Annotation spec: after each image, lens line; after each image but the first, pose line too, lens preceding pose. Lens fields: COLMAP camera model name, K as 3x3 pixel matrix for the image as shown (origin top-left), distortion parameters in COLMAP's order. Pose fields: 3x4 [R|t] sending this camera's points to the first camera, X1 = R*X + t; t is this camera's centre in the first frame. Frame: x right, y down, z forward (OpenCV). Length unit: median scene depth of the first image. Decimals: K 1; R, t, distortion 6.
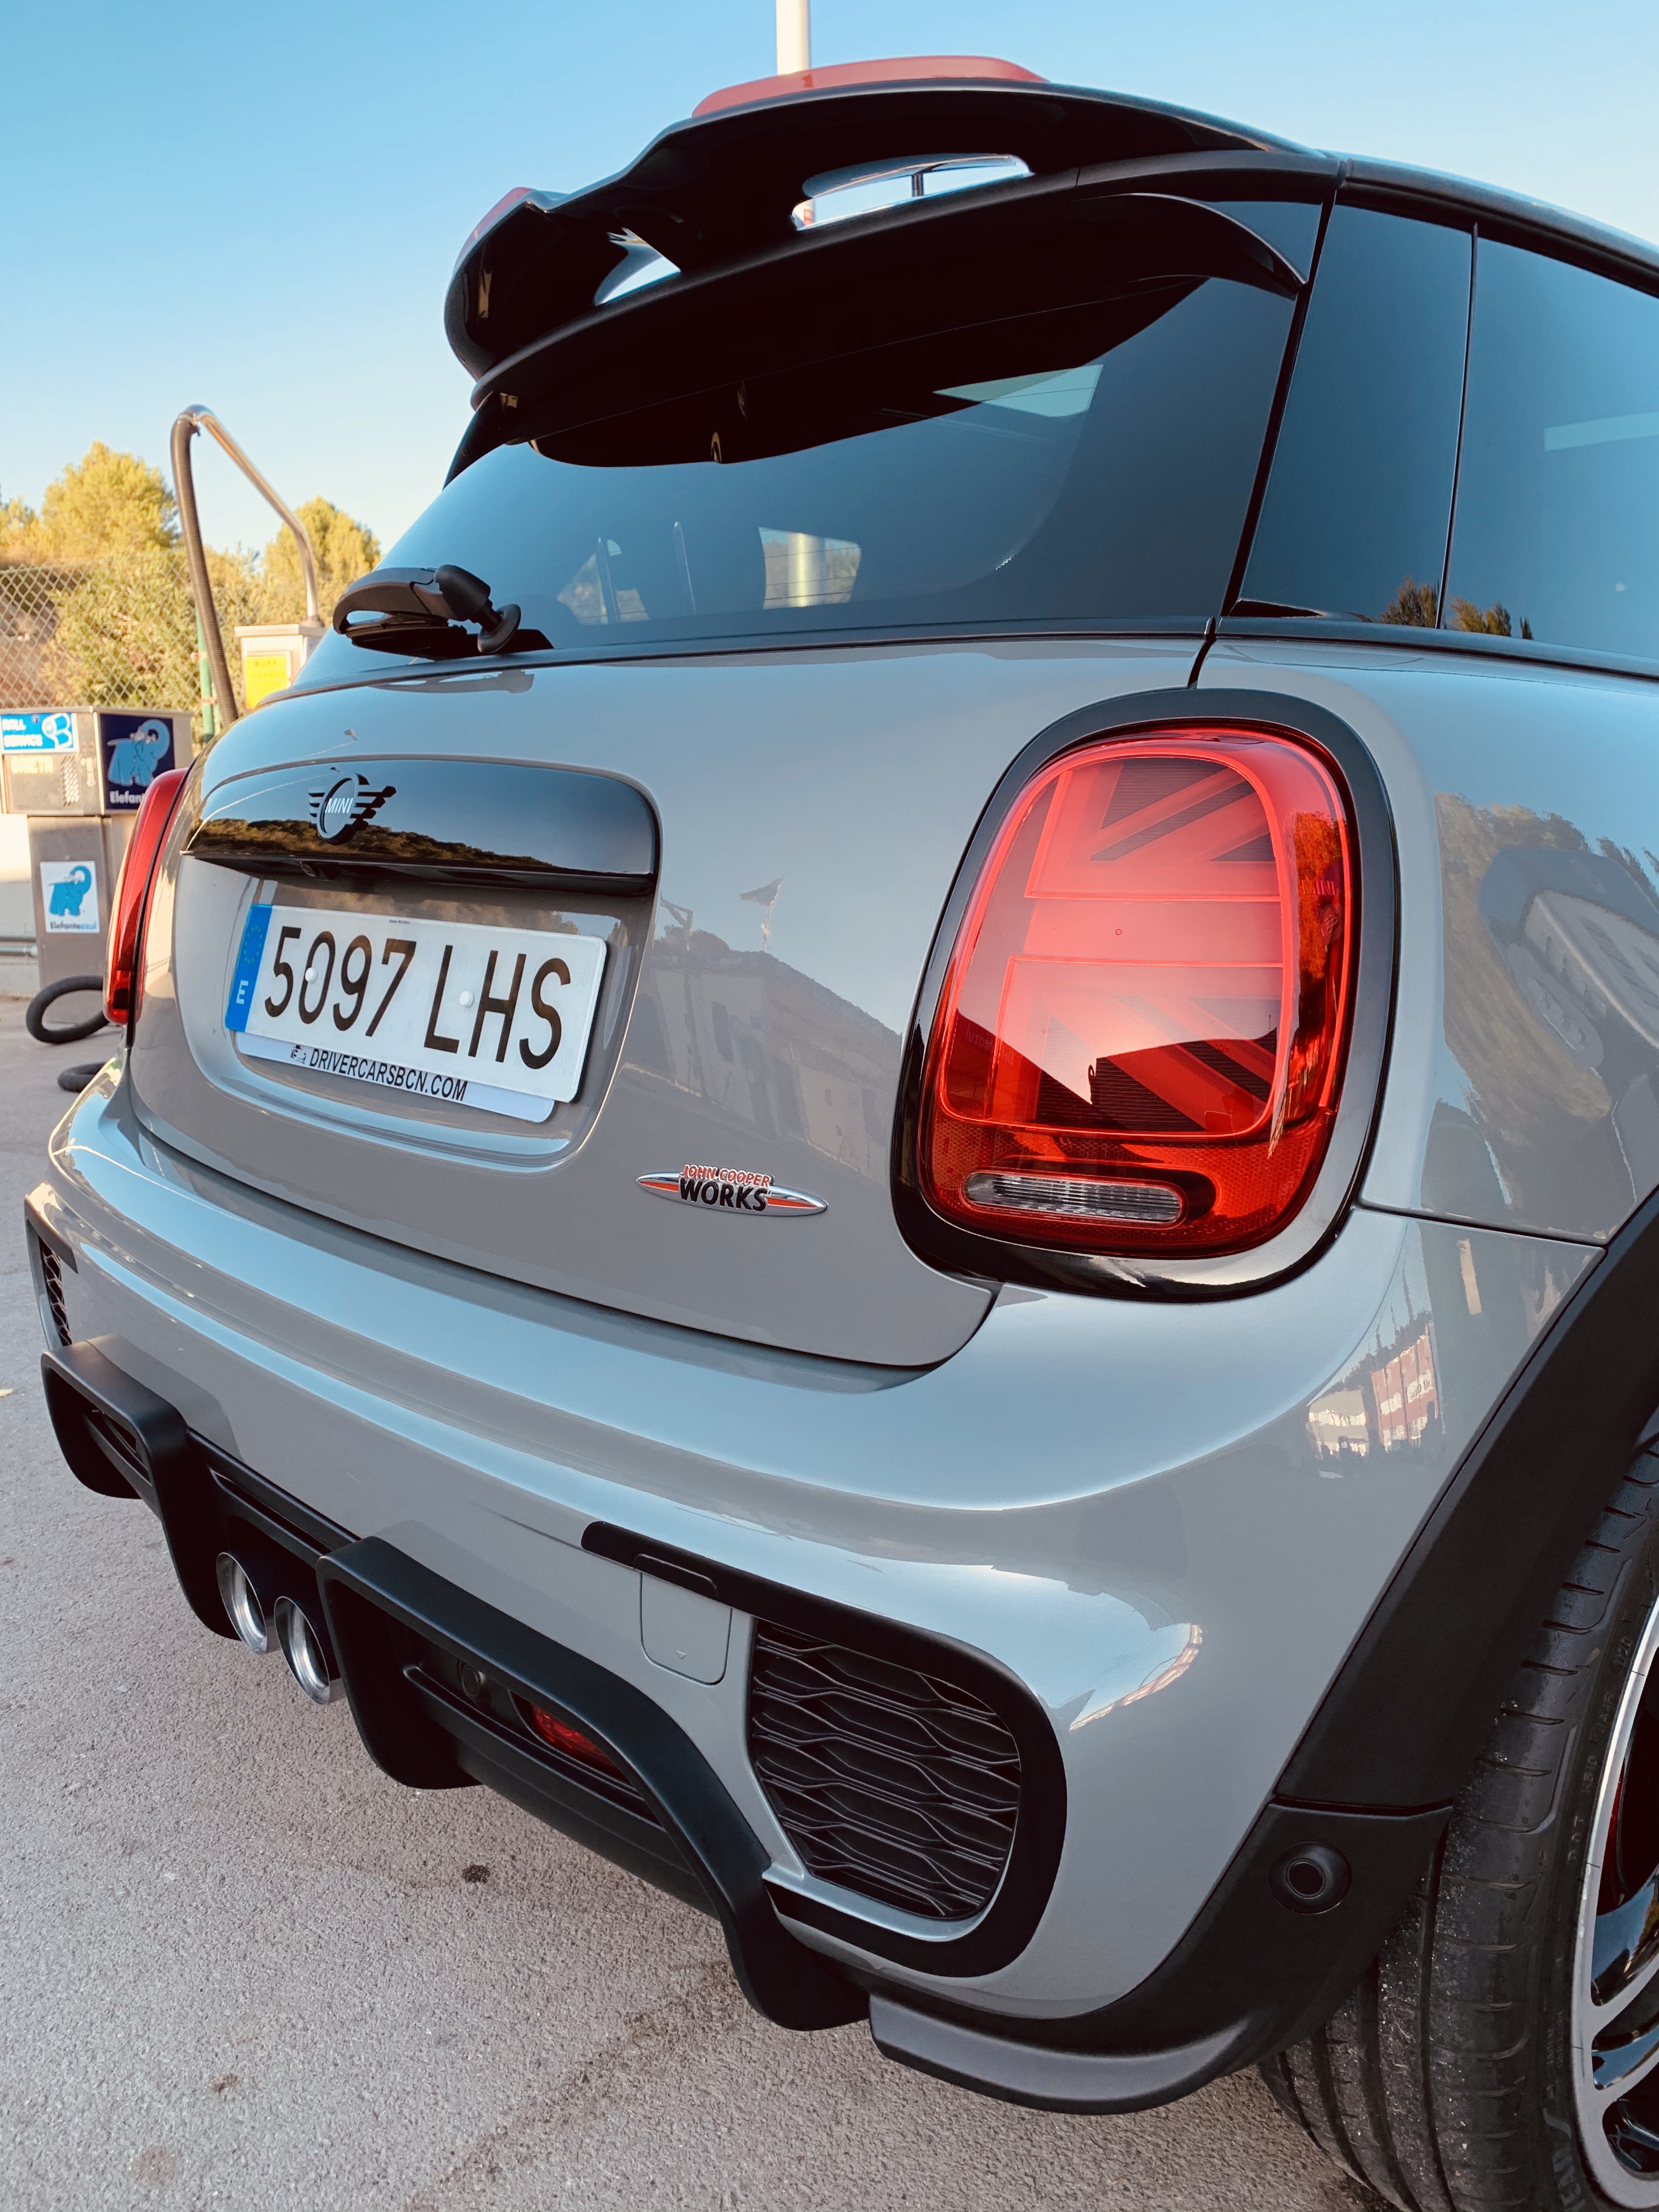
lens RADIAL K [[1679.0, 0, 825.8], [0, 1679.0, 1110.3], [0, 0, 1]] dist [-0.003681, -0.006652]
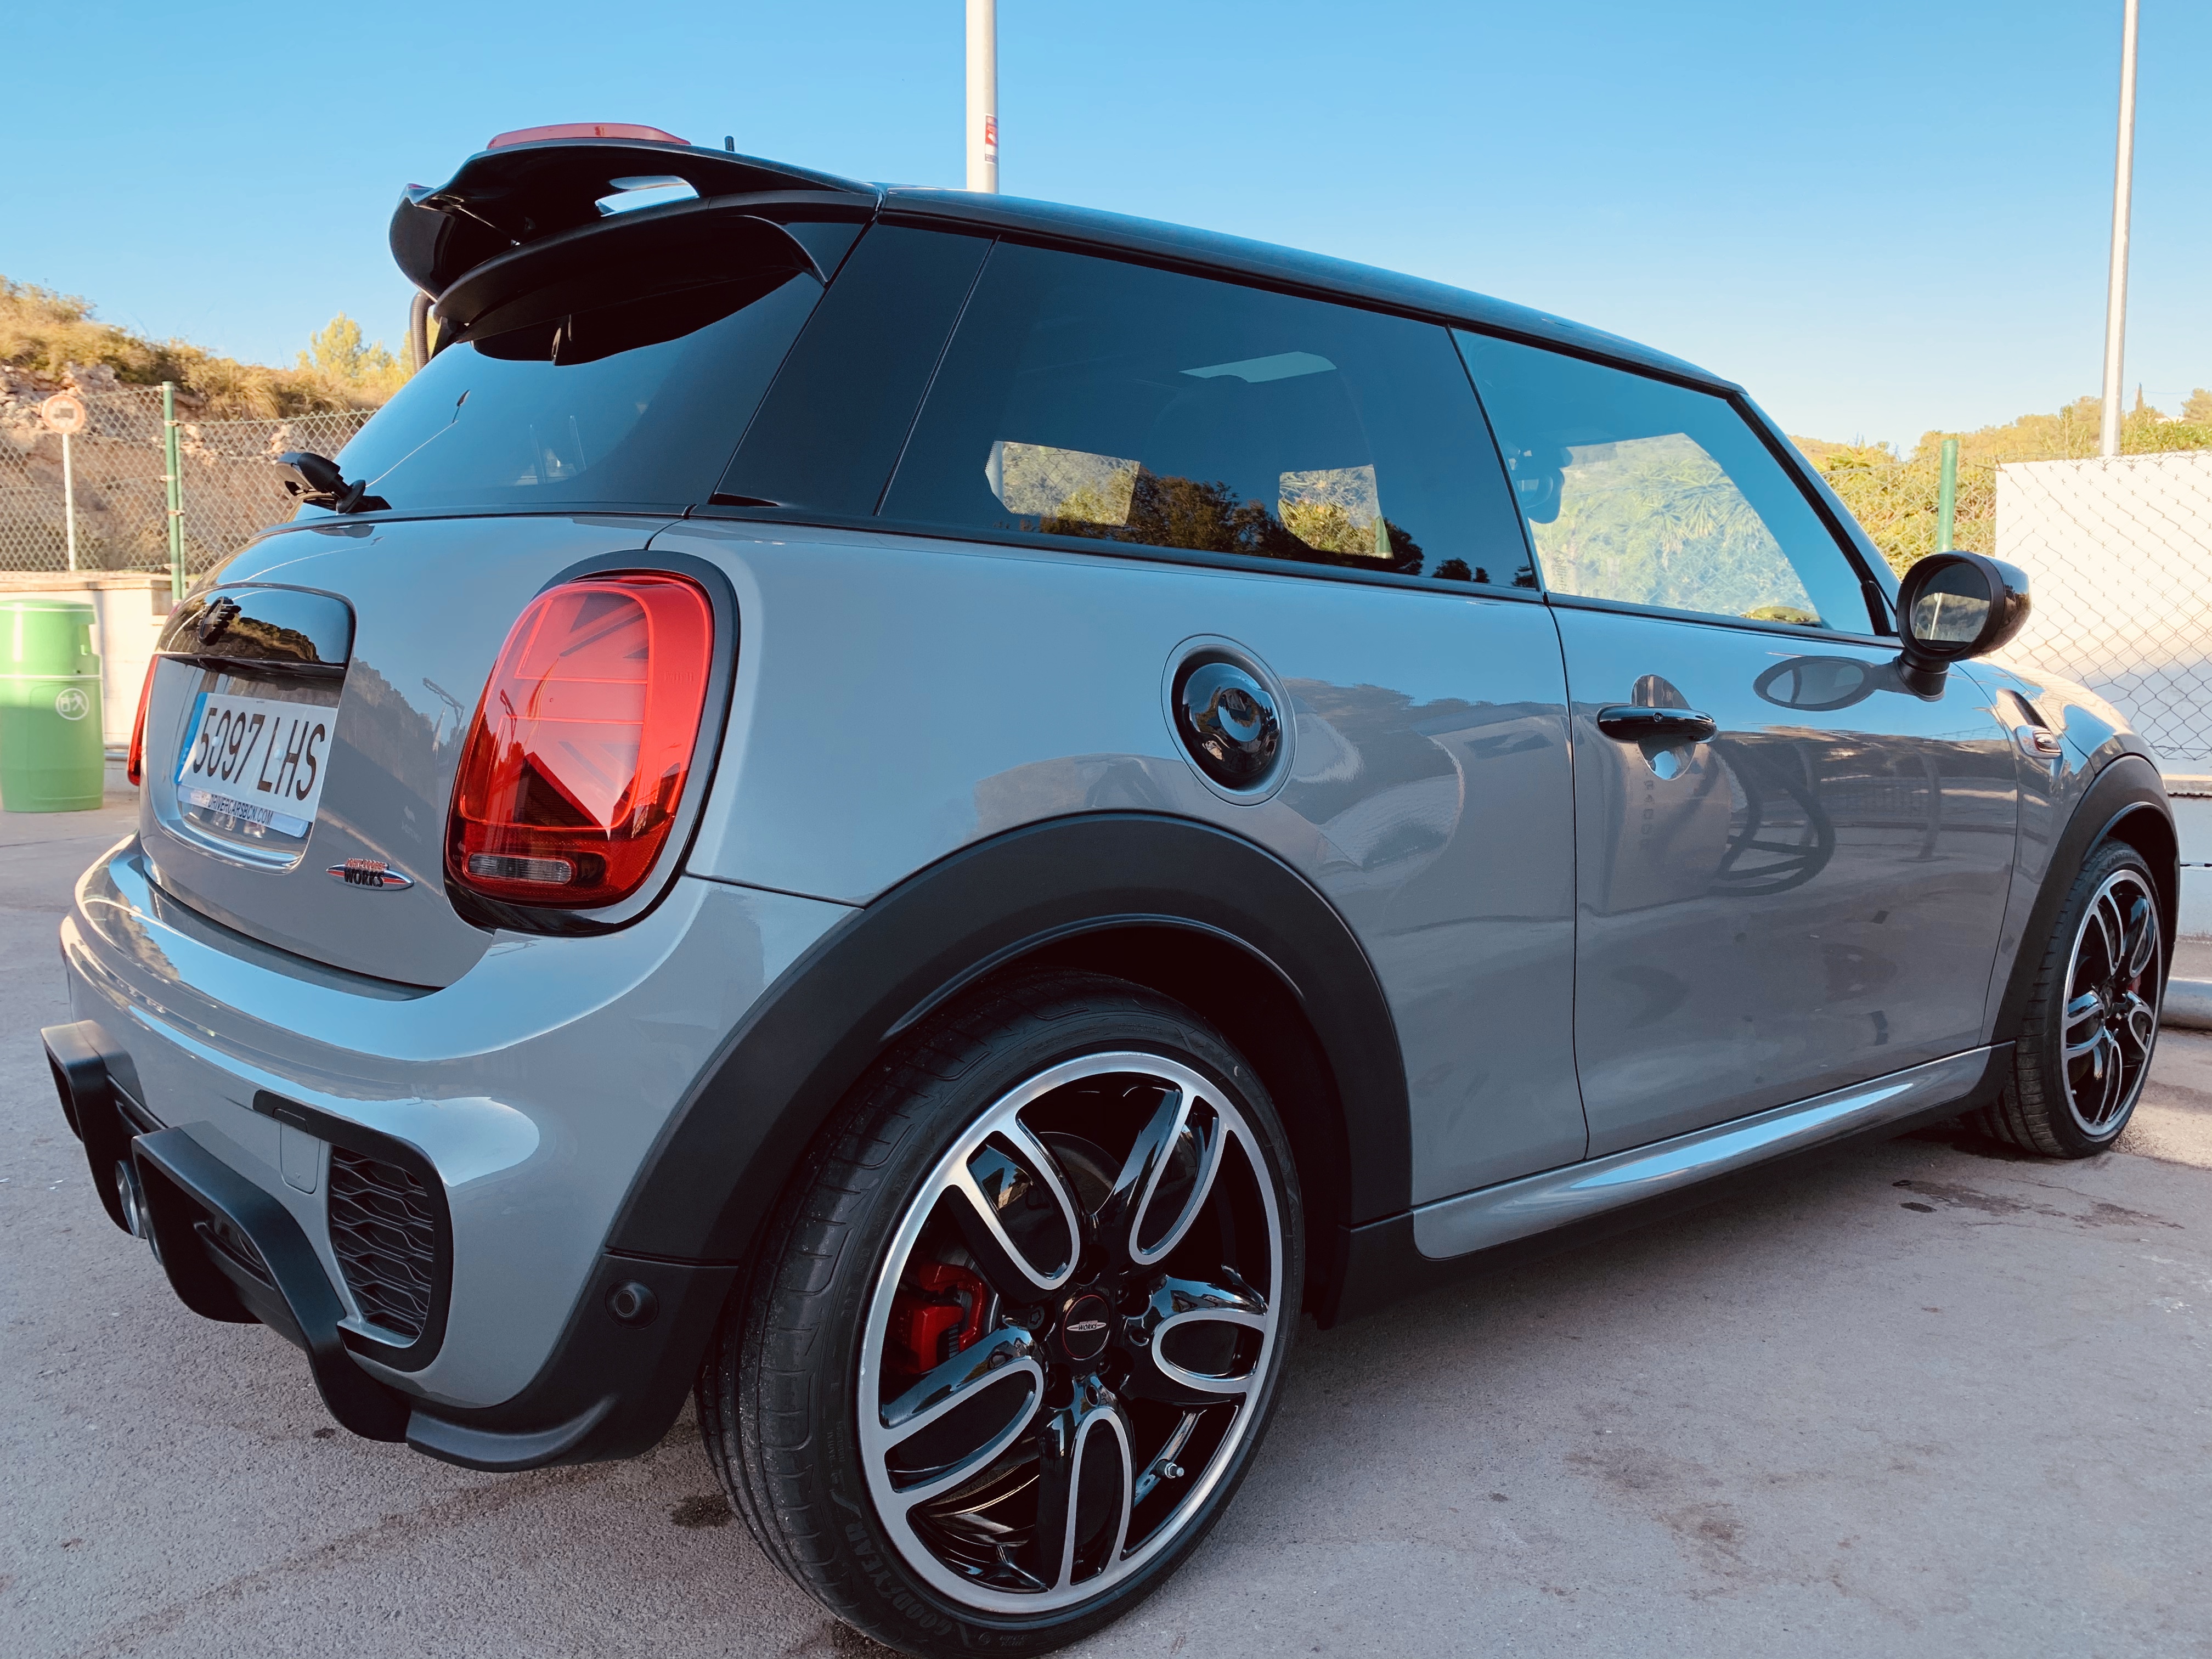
lens RADIAL K [[1679.0, 0, 1106.0], [0, 1679.0, 818.0], [0, 0, 1]] dist [-0.003681, -0.006652]
pose [[0.999544, 0.020706, -0.021961, 0.652648], [-0.022286, 0.996986, -0.074318, 0.097785], [0.020356, 0.074773, 0.996993, -0.501646]]
